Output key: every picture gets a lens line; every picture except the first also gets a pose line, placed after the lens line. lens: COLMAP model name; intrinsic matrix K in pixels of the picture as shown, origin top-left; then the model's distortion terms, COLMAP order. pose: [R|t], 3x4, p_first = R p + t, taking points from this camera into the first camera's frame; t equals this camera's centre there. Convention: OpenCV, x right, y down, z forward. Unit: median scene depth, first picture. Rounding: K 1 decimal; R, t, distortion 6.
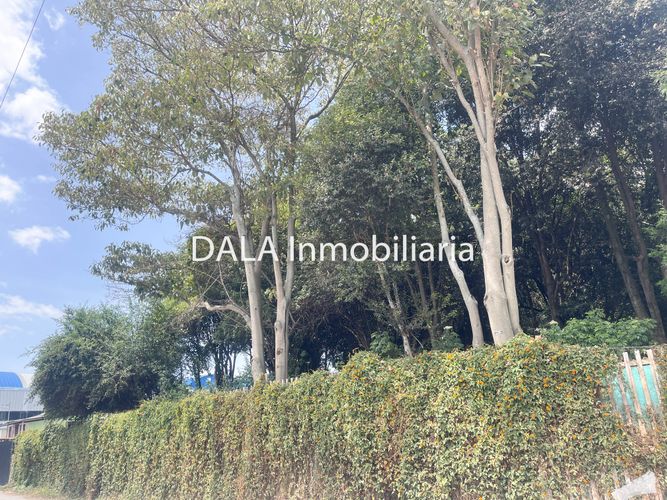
lens RADIAL K [[502.9, 0, 327.8], [0, 502.9, 250.2], [0, 0, 1]] dist [0.062853, -0.087011]
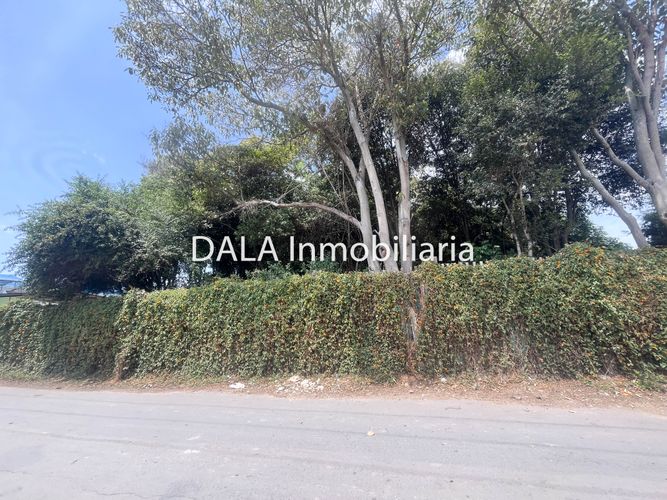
lens RADIAL K [[269.2, 0, 349.2], [0, 269.2, 249.7], [0, 0, 1]] dist [-0.004113, 0.000131]
pose [[0.848127, 0.154397, 0.506796, -0.364359], [-0.193202, 0.980853, 0.024505, 0.156620], [-0.493309, -0.118698, 0.861717, 0.371381]]
